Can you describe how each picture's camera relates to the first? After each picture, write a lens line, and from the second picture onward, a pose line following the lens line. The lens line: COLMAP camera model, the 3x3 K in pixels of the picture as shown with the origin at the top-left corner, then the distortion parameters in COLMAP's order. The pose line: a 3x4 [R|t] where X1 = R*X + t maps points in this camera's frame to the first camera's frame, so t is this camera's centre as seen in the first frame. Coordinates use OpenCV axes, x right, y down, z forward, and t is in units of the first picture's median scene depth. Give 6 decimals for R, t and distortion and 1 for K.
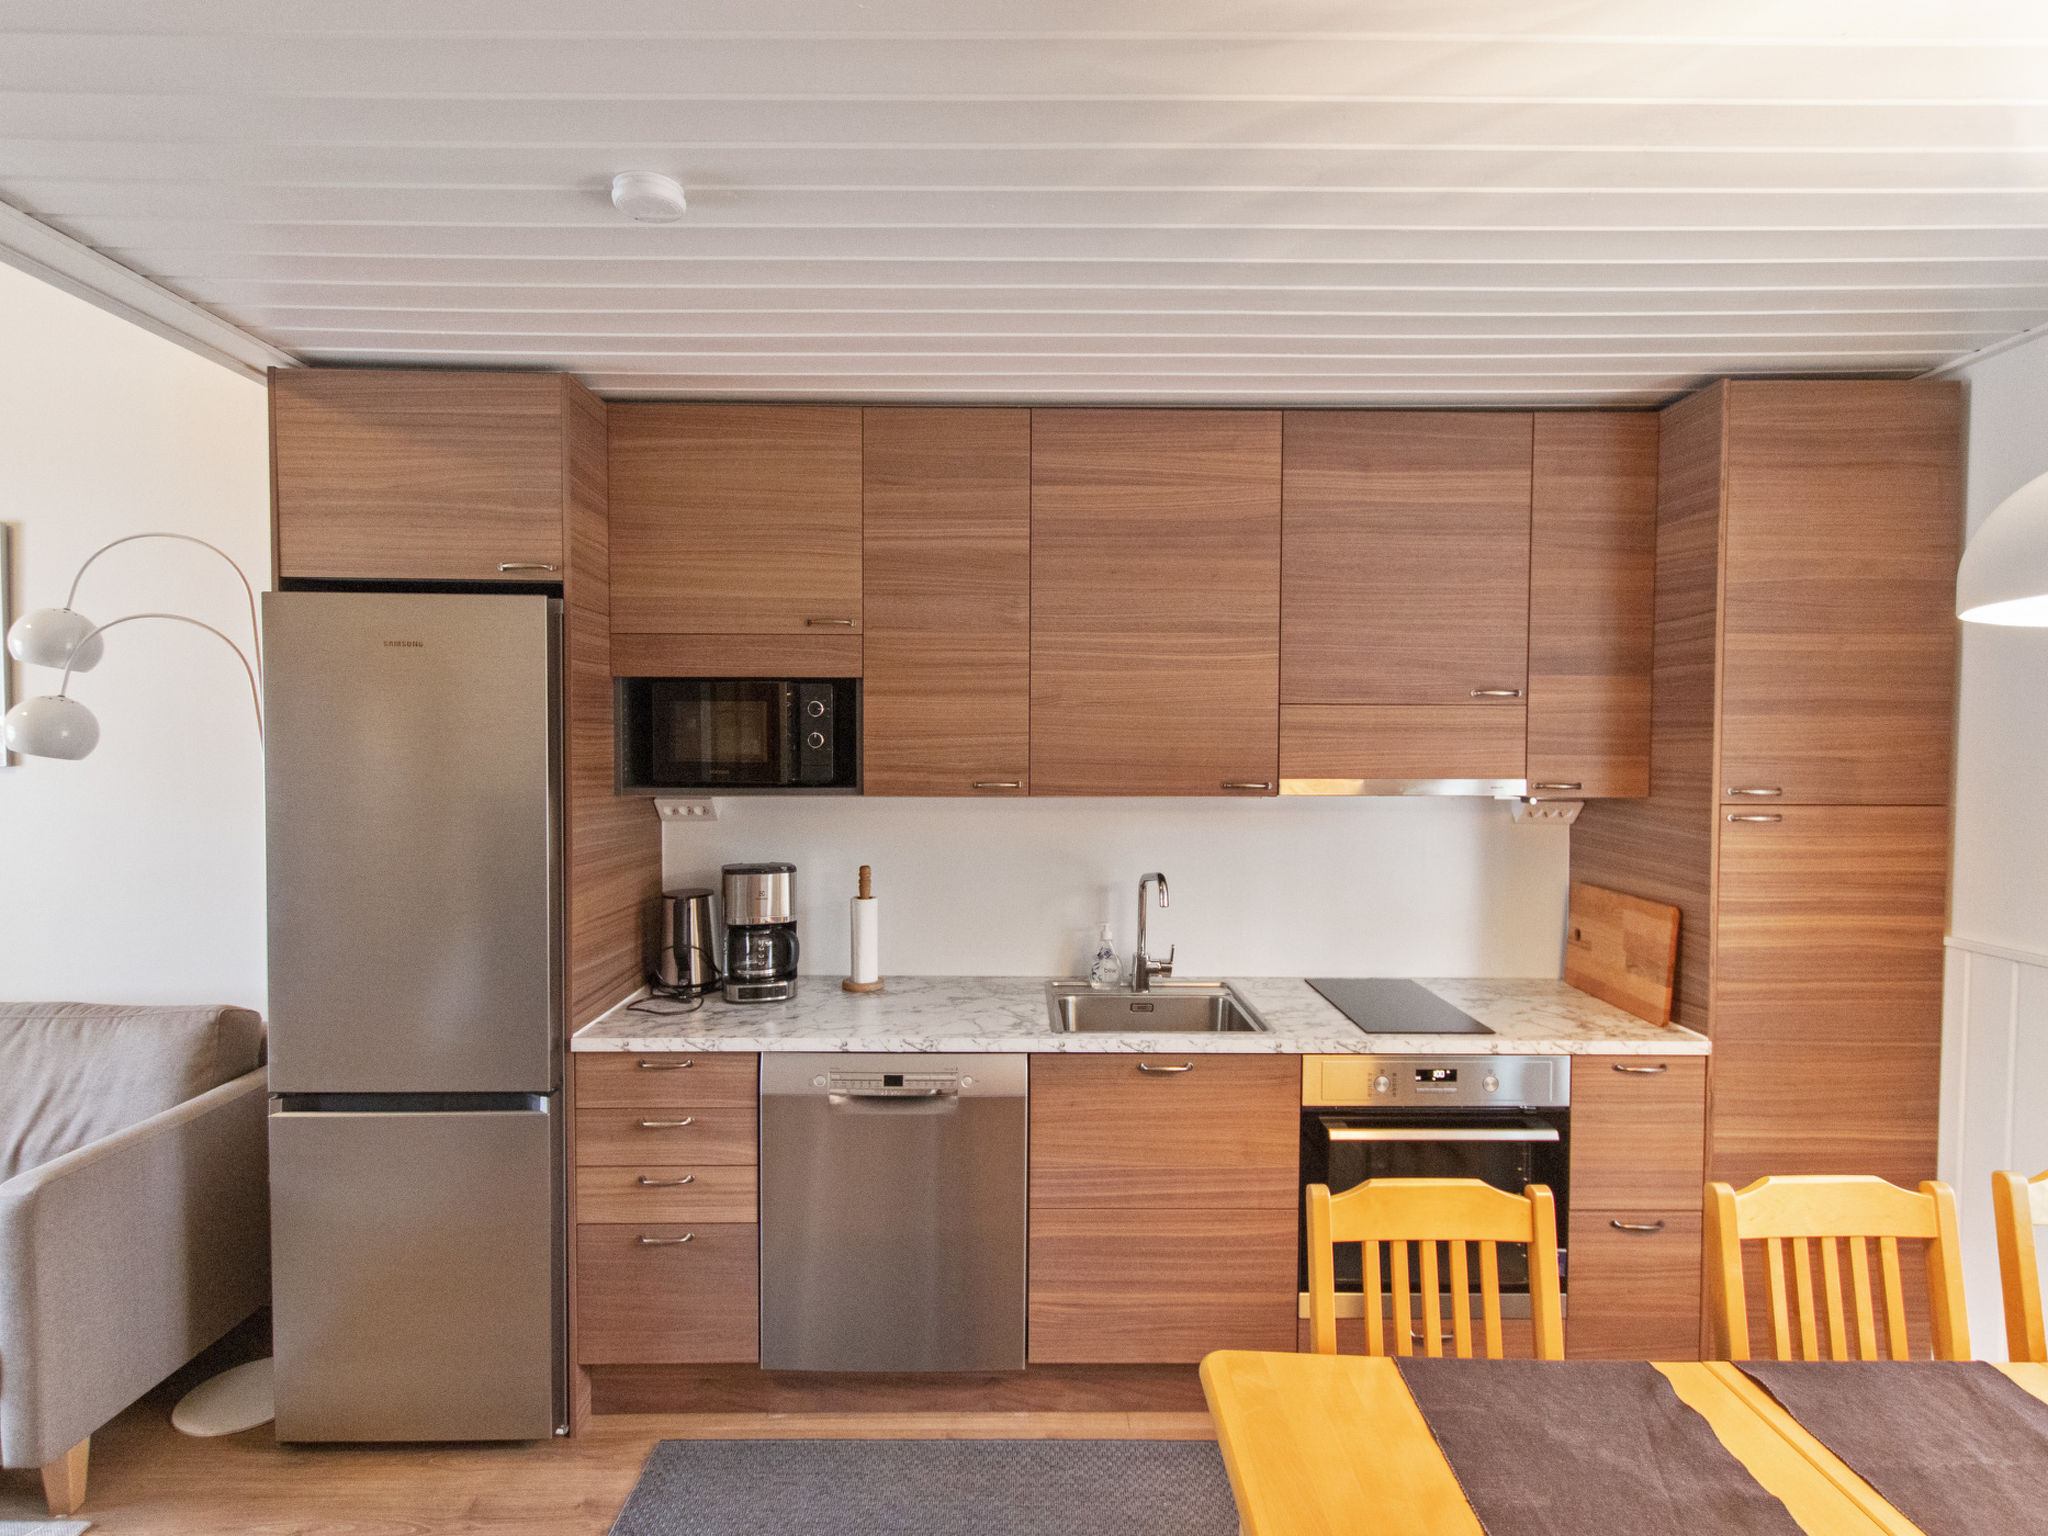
lens RADIAL K [[1043.3, 0, 1017.1], [0, 1043.3, 774.5], [0, 0, 1]] dist [0.010068, -0.003734]
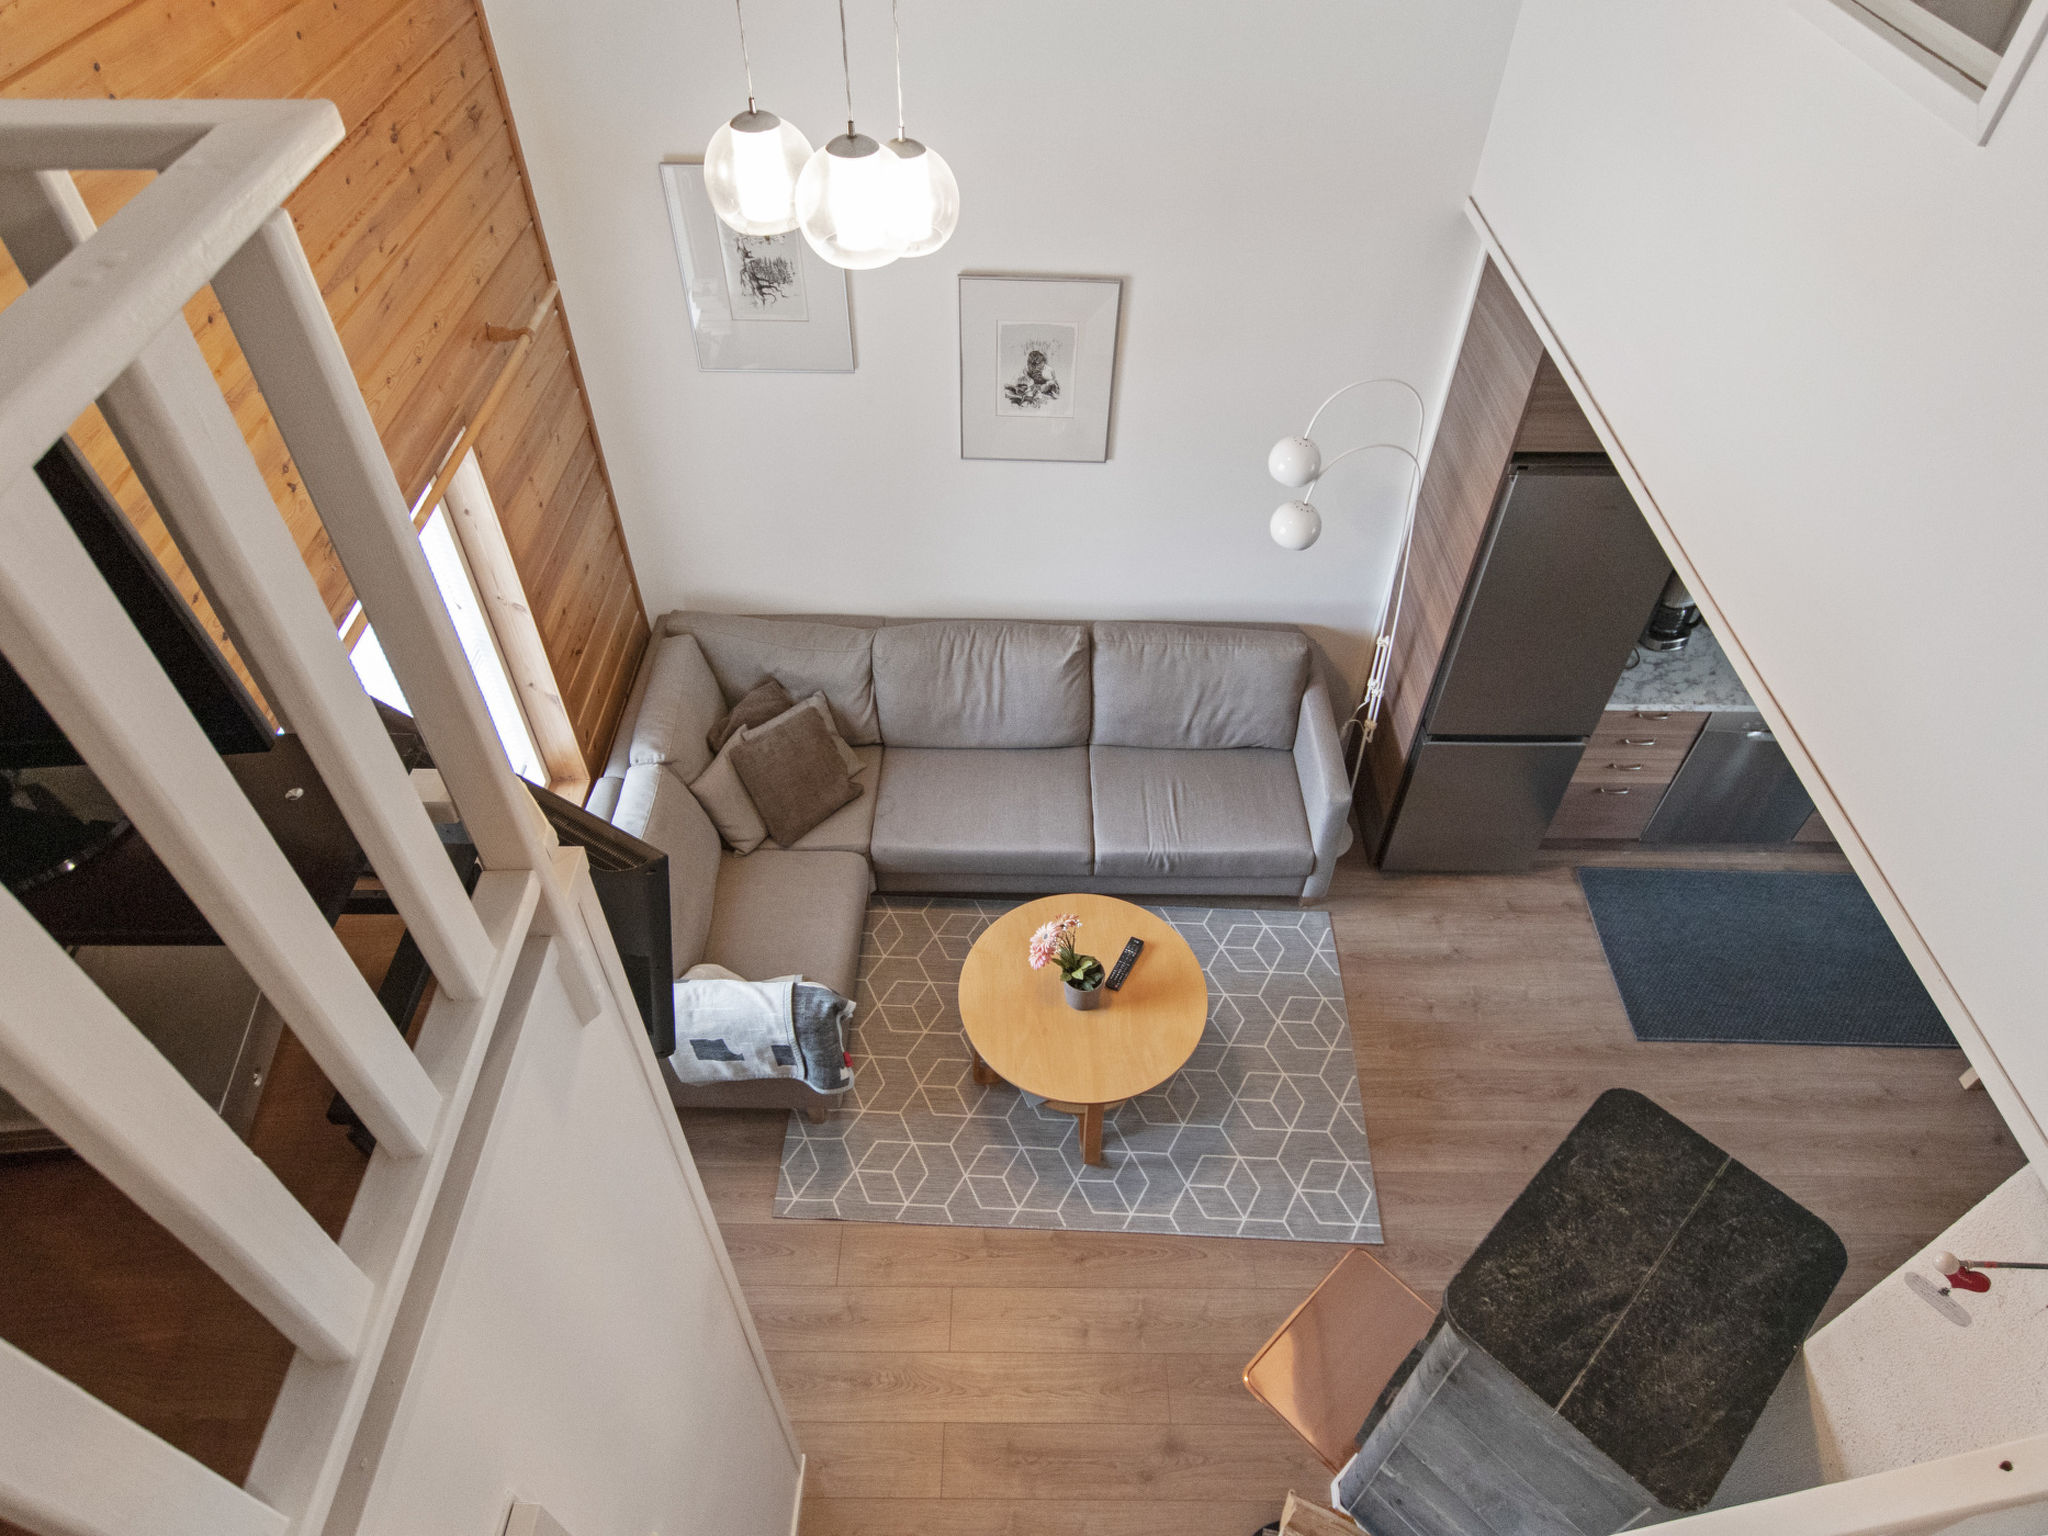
lens RADIAL K [[1260.1, 0, 1022.9], [0, 1260.1, 778.5], [0, 0, 1]] dist [0.002495, 0.001859]
pose [[0.999841, 0.015716, -0.008372, -1.196918], [-0.005370, 0.714397, 0.699720, -0.938482], [0.016978, -0.699565, 0.714368, -0.445781]]
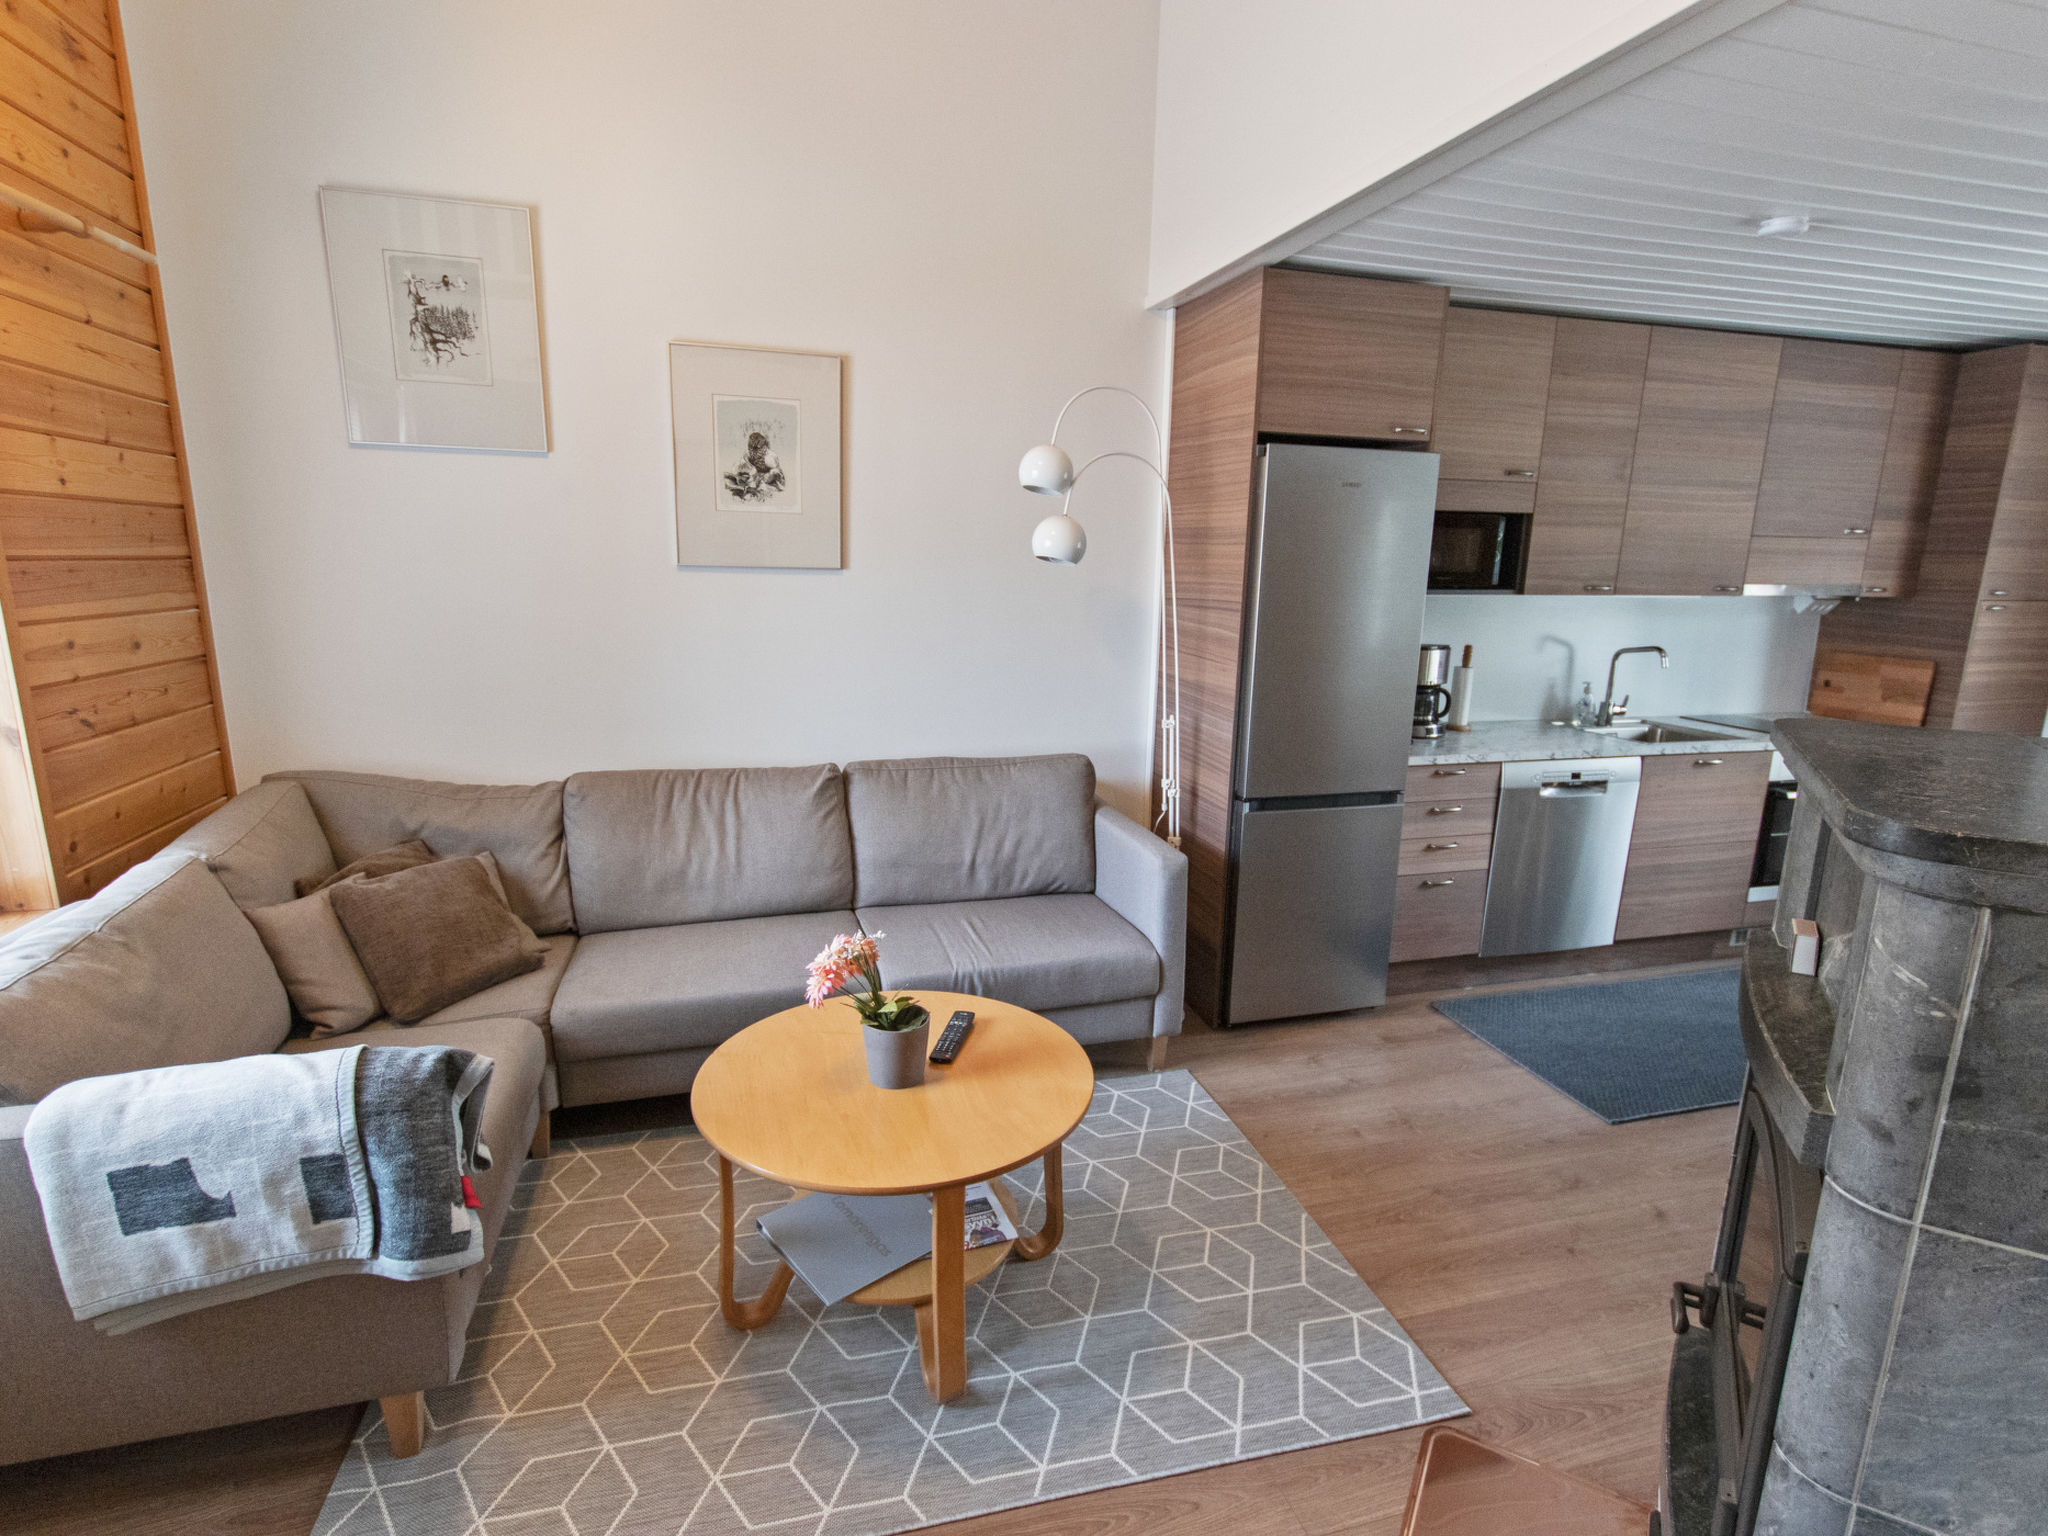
lens RADIAL K [[1043.3, 0, 1024.5], [0, 1043.3, 782.8], [0, 0, 1]] dist [0.010068, -0.003734]
pose [[0.963959, -0.044757, 0.262261, -1.241859], [-0.004331, 0.982978, 0.183671, 0.012536], [-0.266017, -0.178187, 0.947356, -0.267387]]
